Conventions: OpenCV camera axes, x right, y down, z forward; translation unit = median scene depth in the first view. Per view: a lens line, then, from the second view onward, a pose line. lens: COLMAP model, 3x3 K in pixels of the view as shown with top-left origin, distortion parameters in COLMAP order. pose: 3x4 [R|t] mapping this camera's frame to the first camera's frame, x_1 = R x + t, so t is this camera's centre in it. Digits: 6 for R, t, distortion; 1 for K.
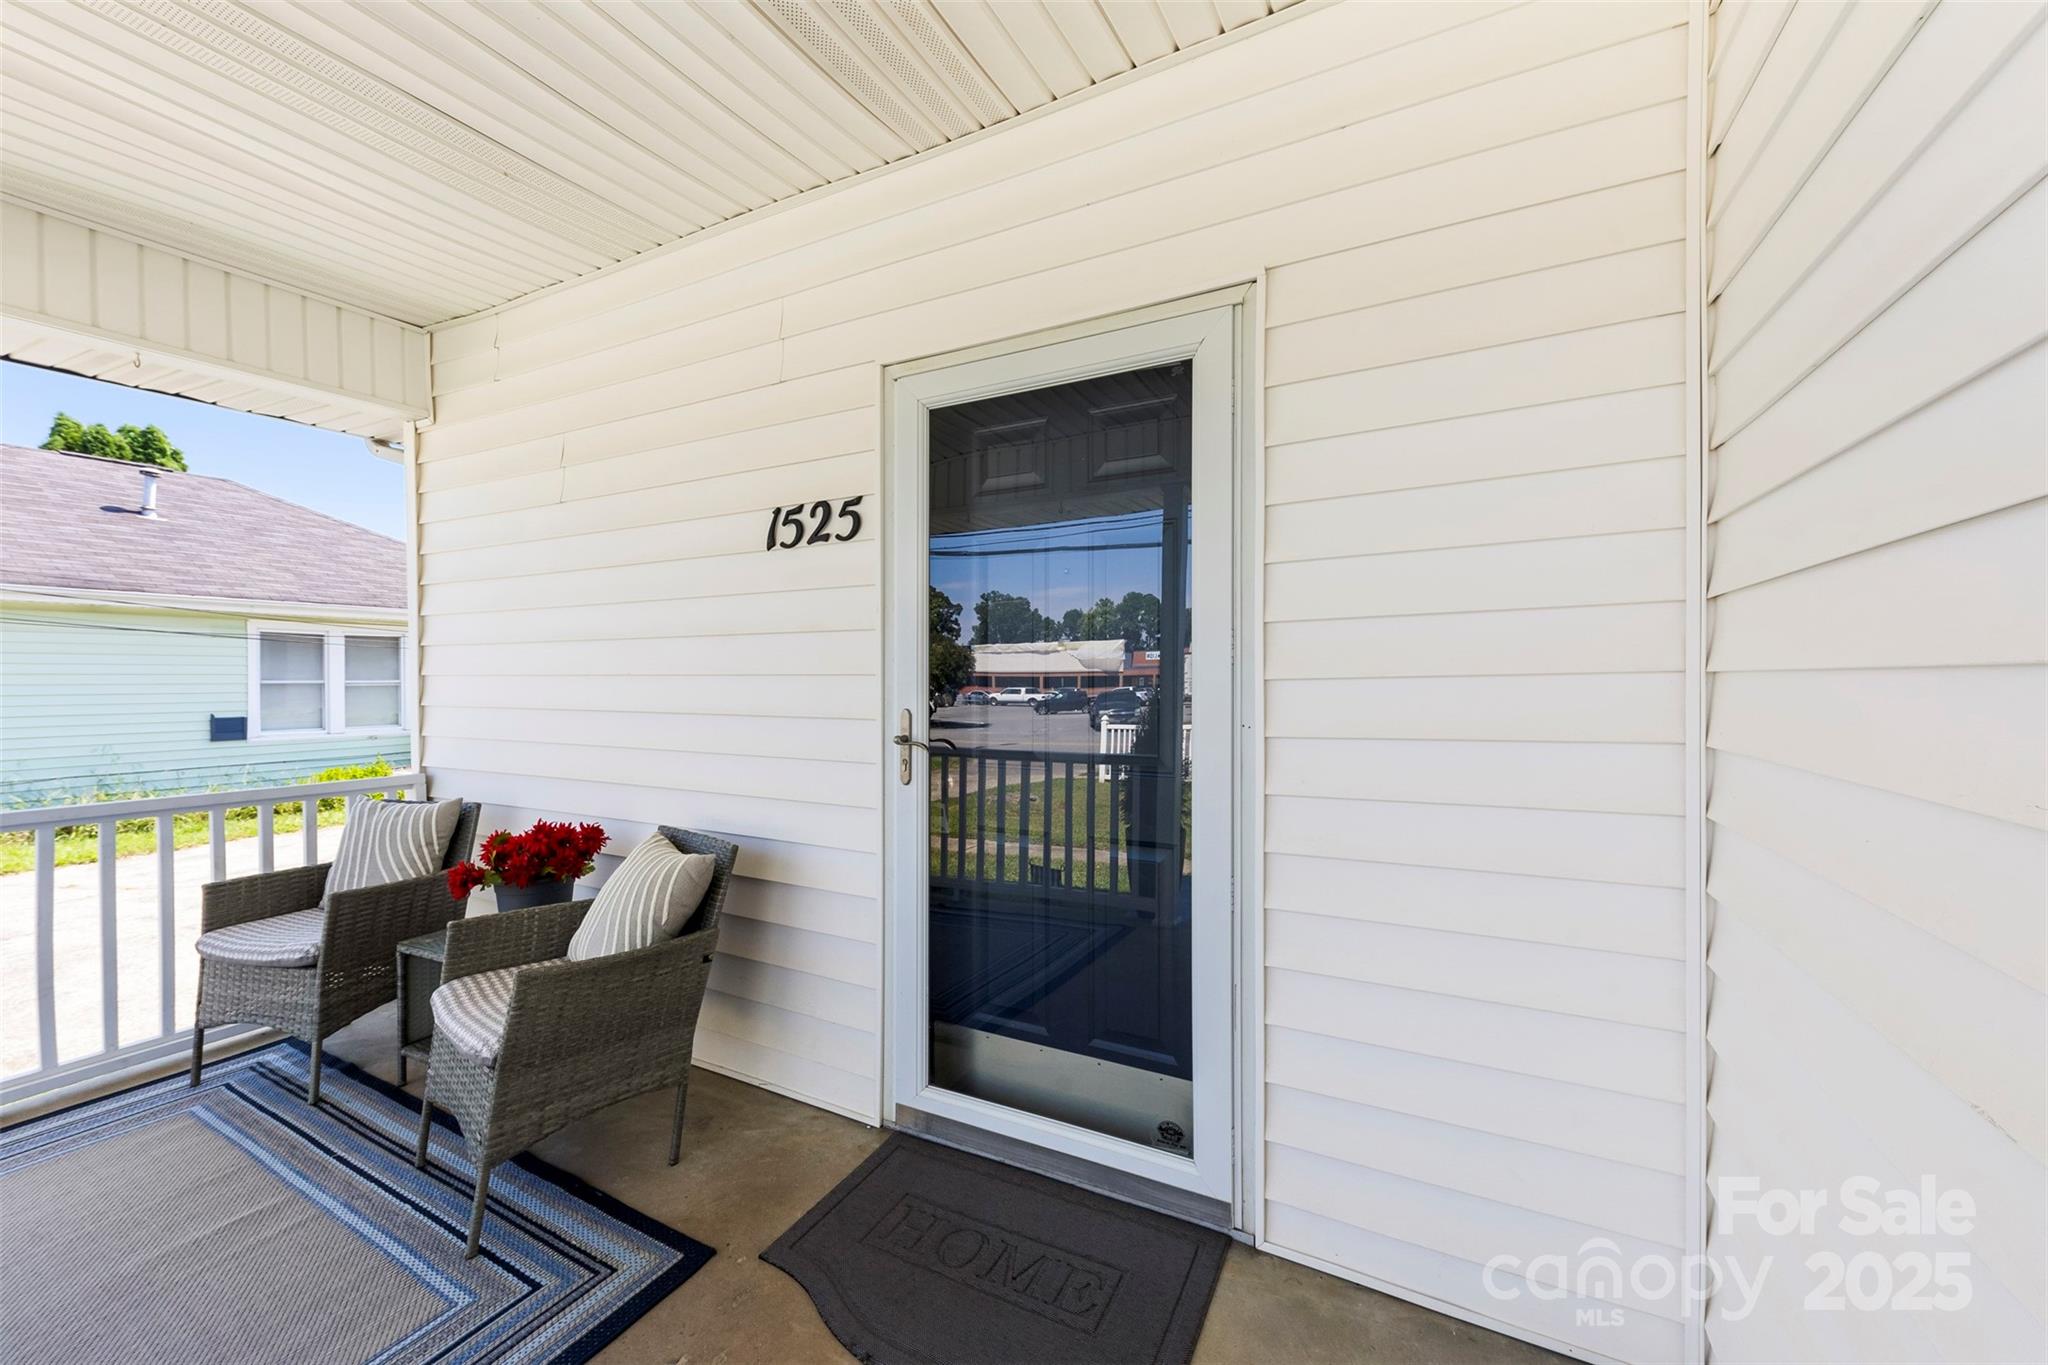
lens RADIAL K [[786.7, 0, 1035.1], [0, 786.7, 680.4], [0, 0, 1]] dist [0.006727, -0.000208]
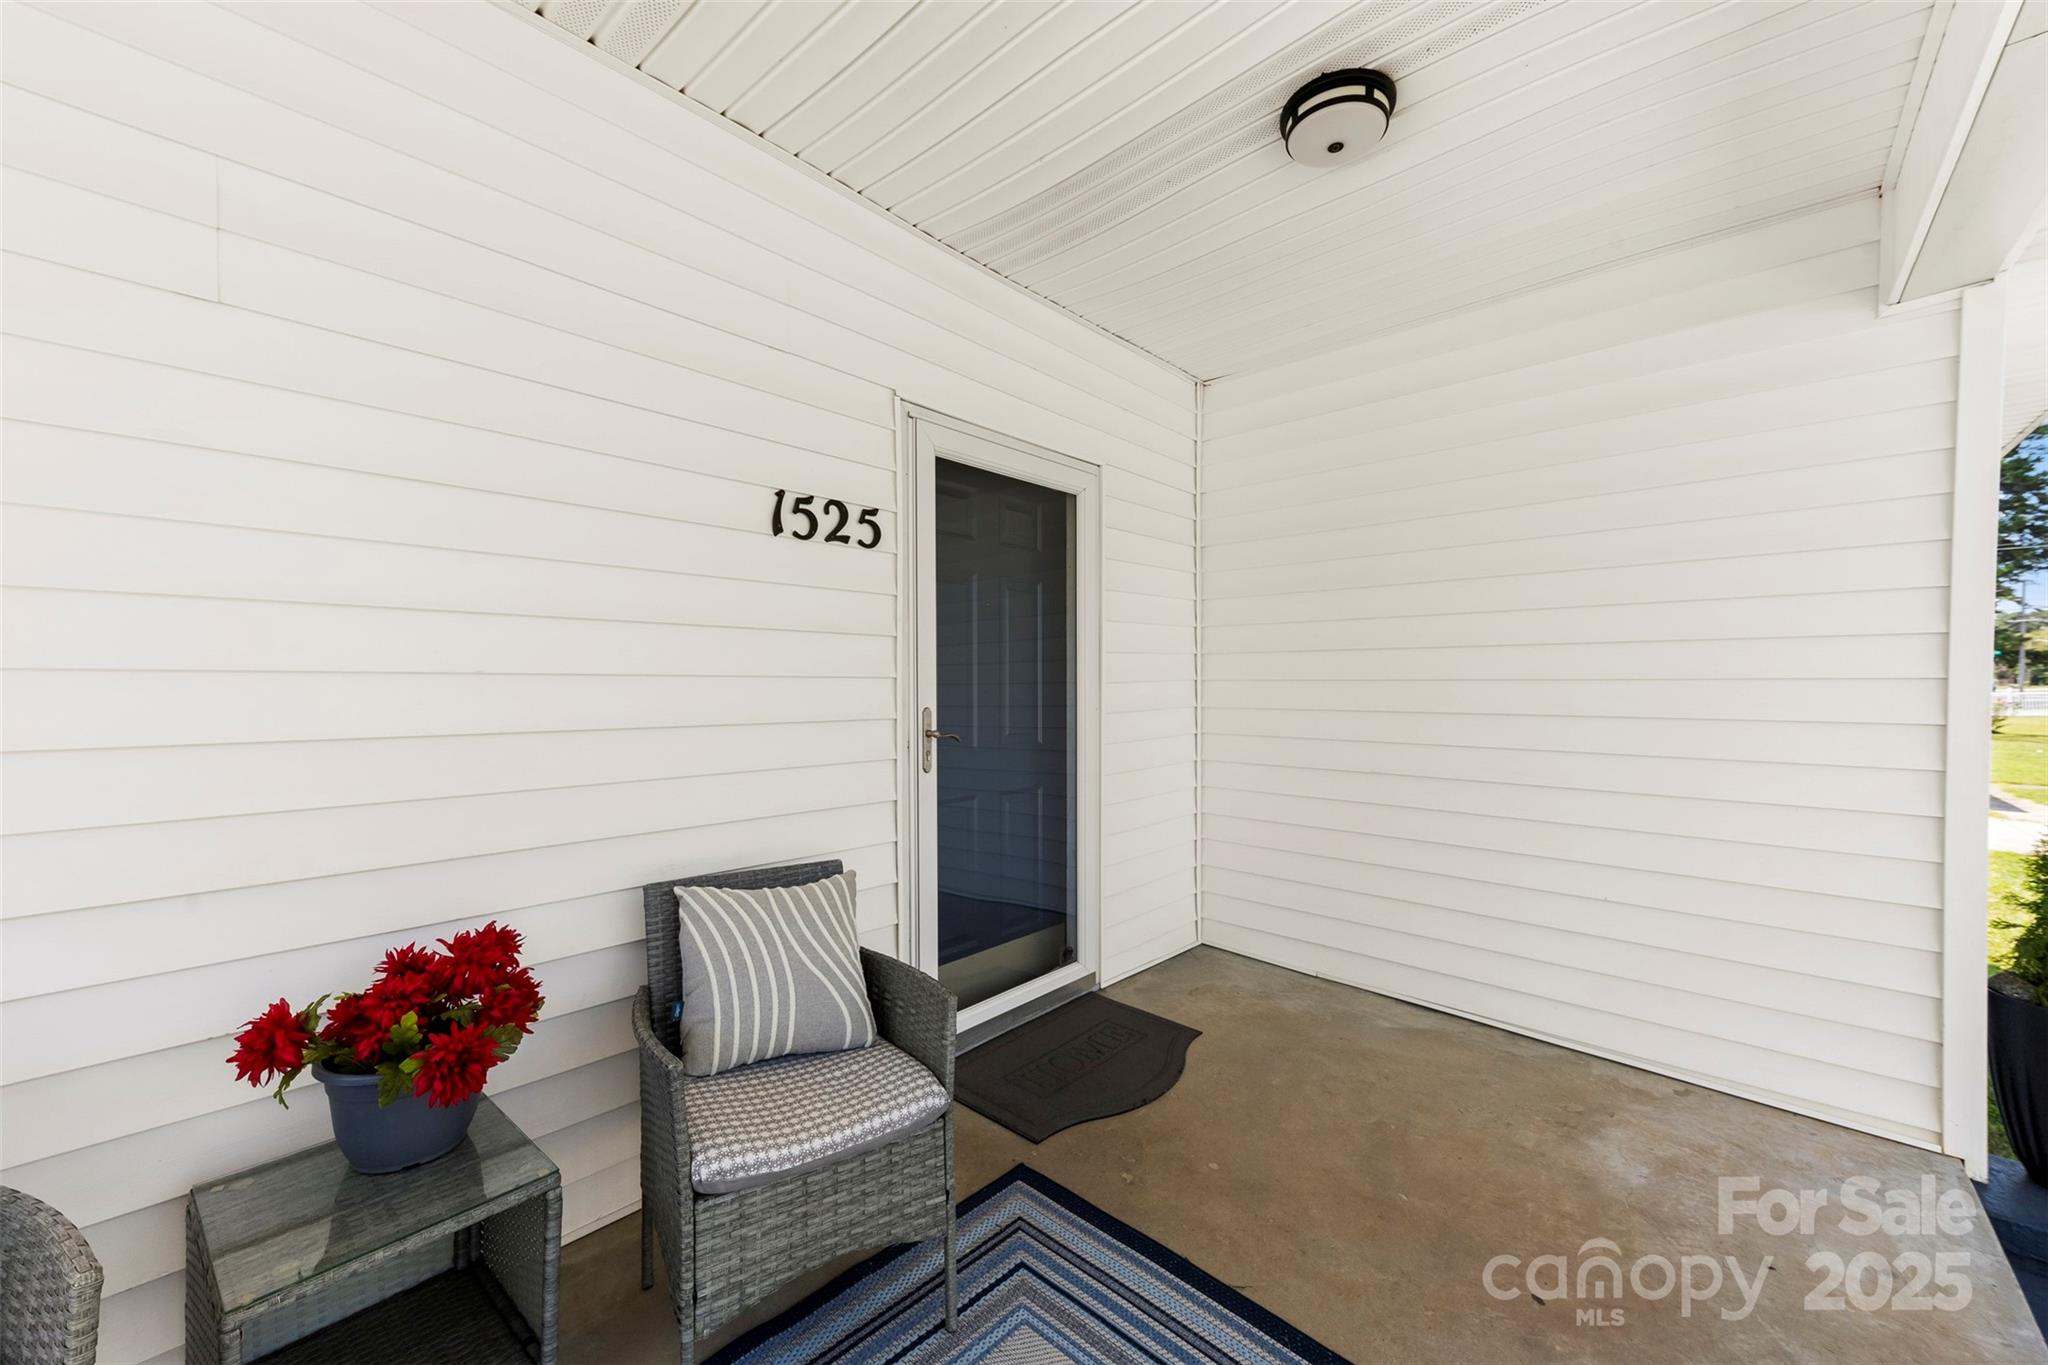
lens RADIAL K [[786.7, 0, 1035.1], [0, 786.7, 680.4], [0, 0, 1]] dist [0.006727, -0.000208]
pose [[0.253025, 0.000298, 0.967460, -1.165843], [0.001001, 0.999999, -0.000570, -0.001899], [-0.967459, 0.001113, 0.253024, 0.513116]]
